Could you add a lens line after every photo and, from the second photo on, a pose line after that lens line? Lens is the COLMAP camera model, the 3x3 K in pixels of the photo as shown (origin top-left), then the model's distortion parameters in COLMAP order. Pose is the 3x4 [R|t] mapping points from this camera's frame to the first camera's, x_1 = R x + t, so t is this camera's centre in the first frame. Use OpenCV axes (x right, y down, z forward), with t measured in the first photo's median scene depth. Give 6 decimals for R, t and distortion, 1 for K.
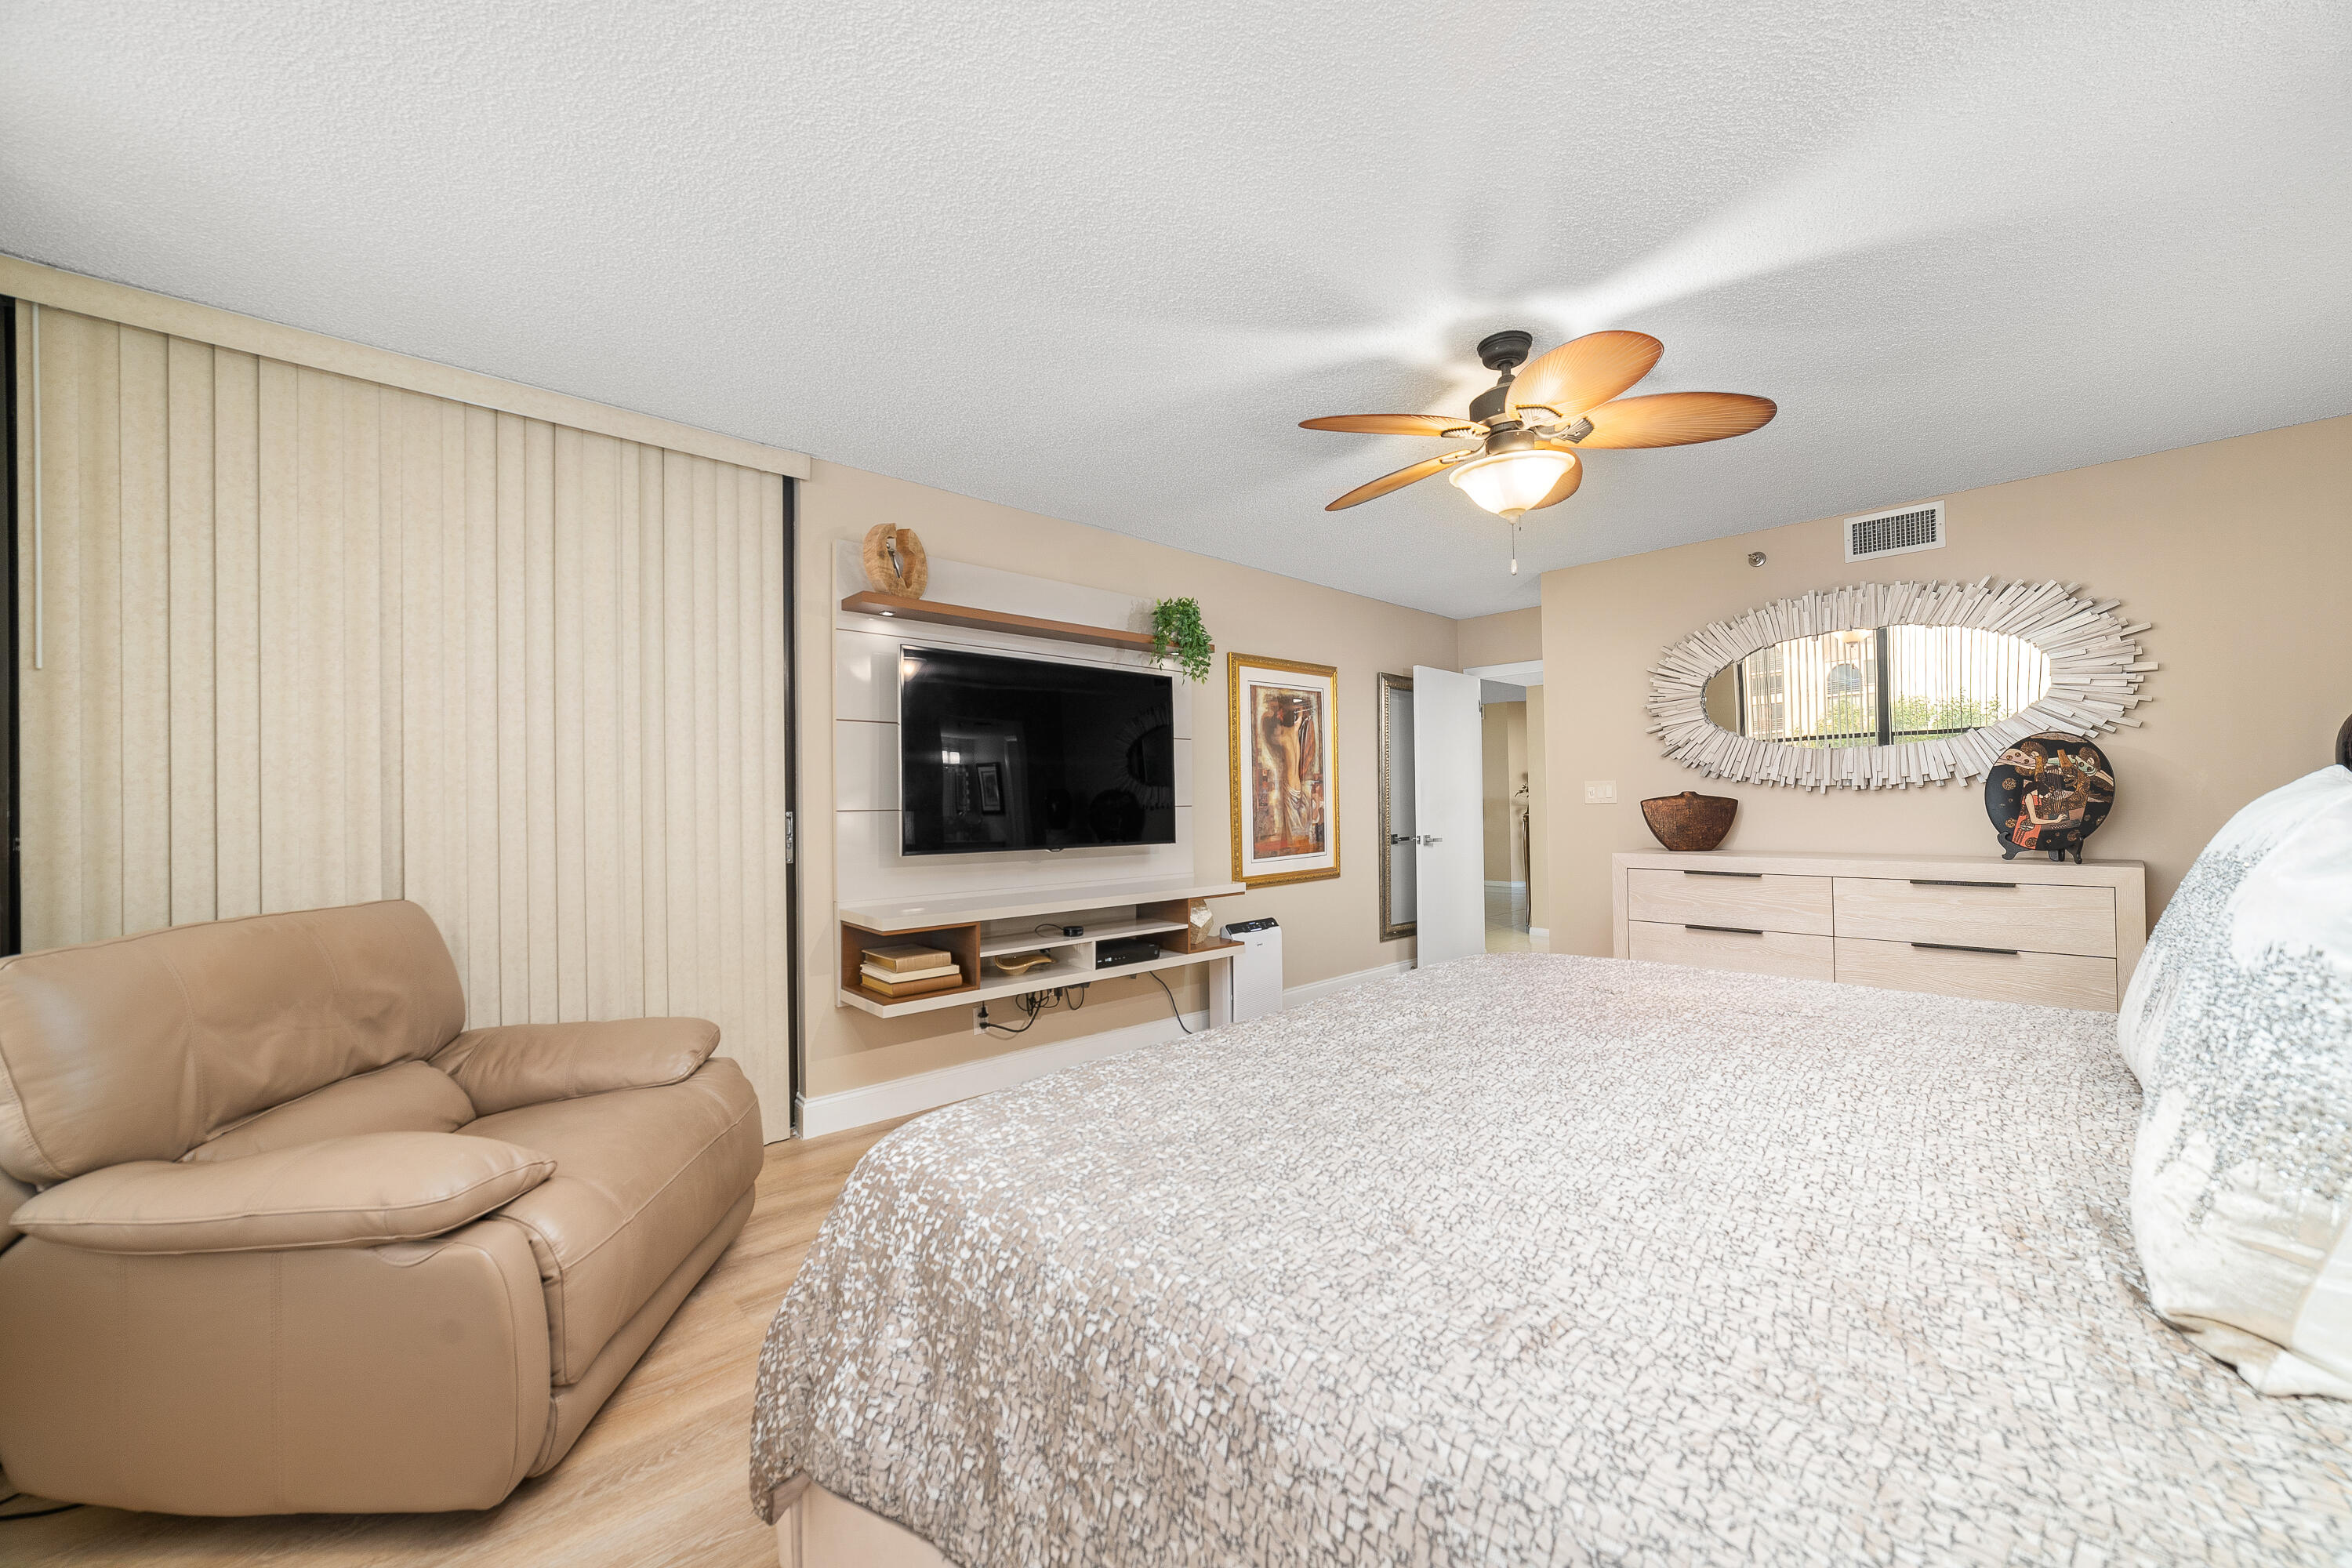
lens RADIAL K [[902.5, 0, 1179.4], [0, 902.5, 793.2], [0, 0, 1]] dist [-0.021816, 0.006577]
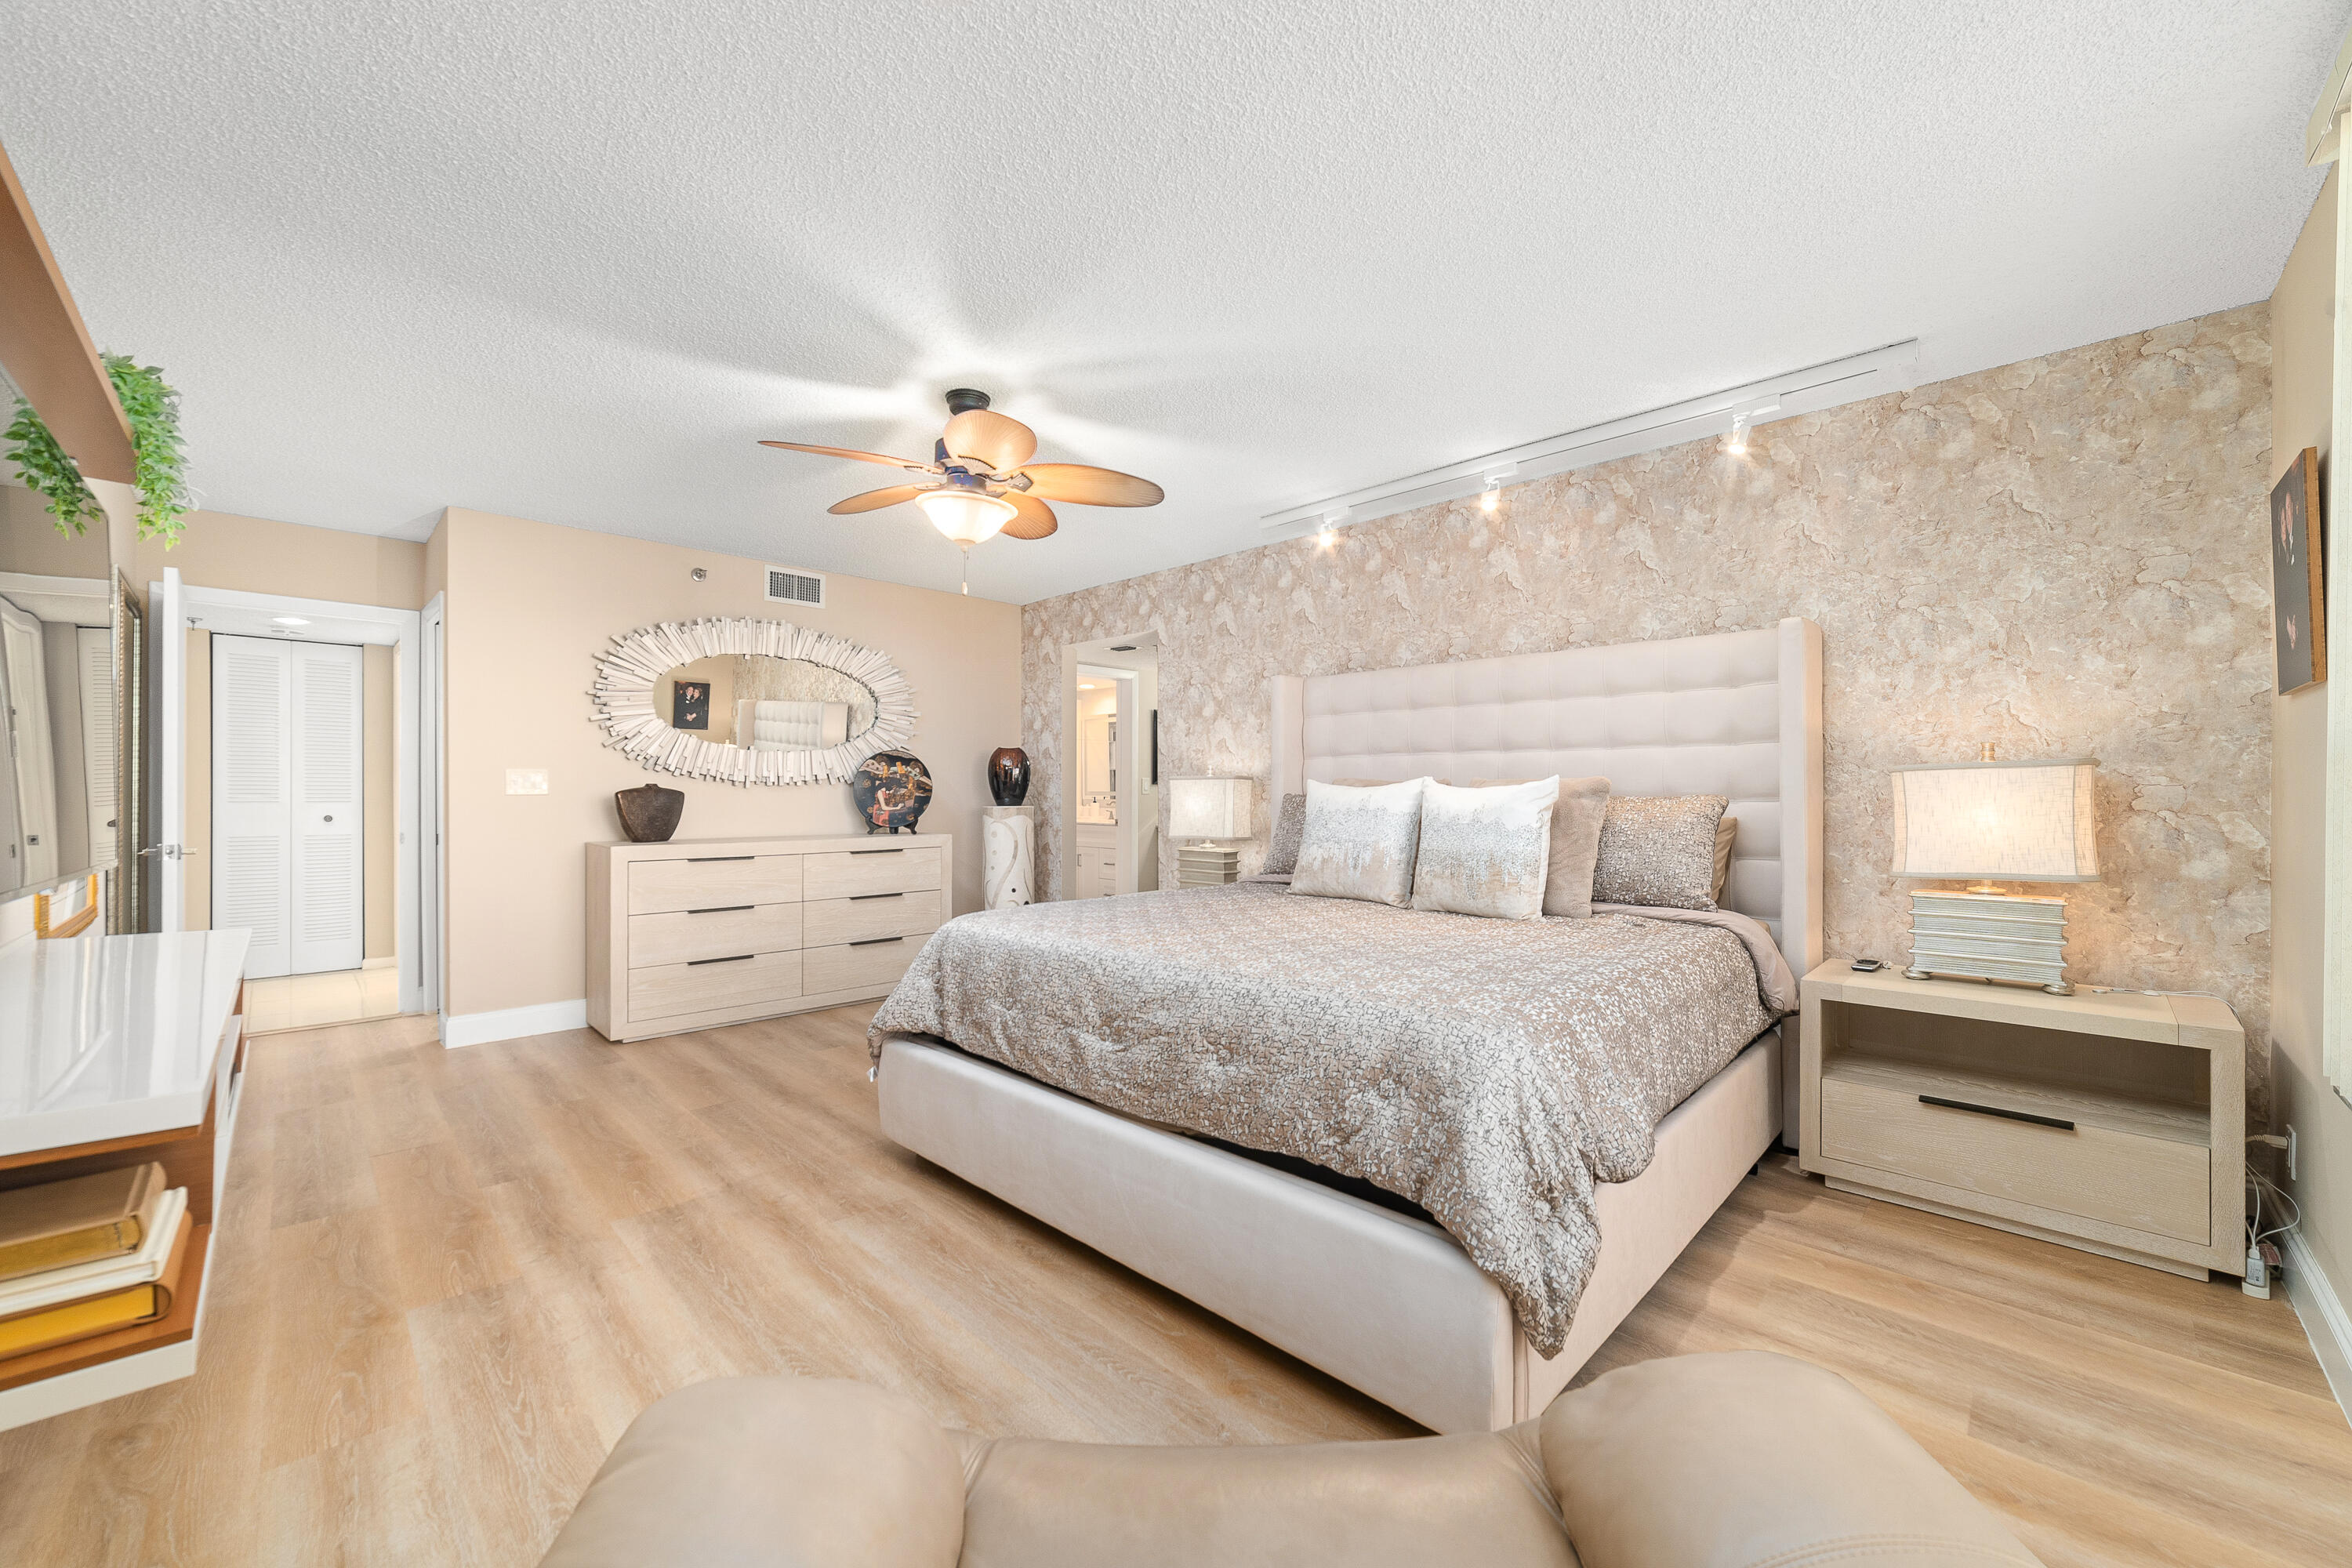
lens RADIAL K [[902.5, 0, 1179.8], [0, 902.5, 788.6], [0, 0, 1]] dist [-0.021816, 0.006577]
pose [[-0.039872, 0.016883, 0.999062, -0.595422], [-0.009043, 0.999810, -0.017256, 0.020021], [-0.999164, -0.009722, -0.039712, 0.561324]]
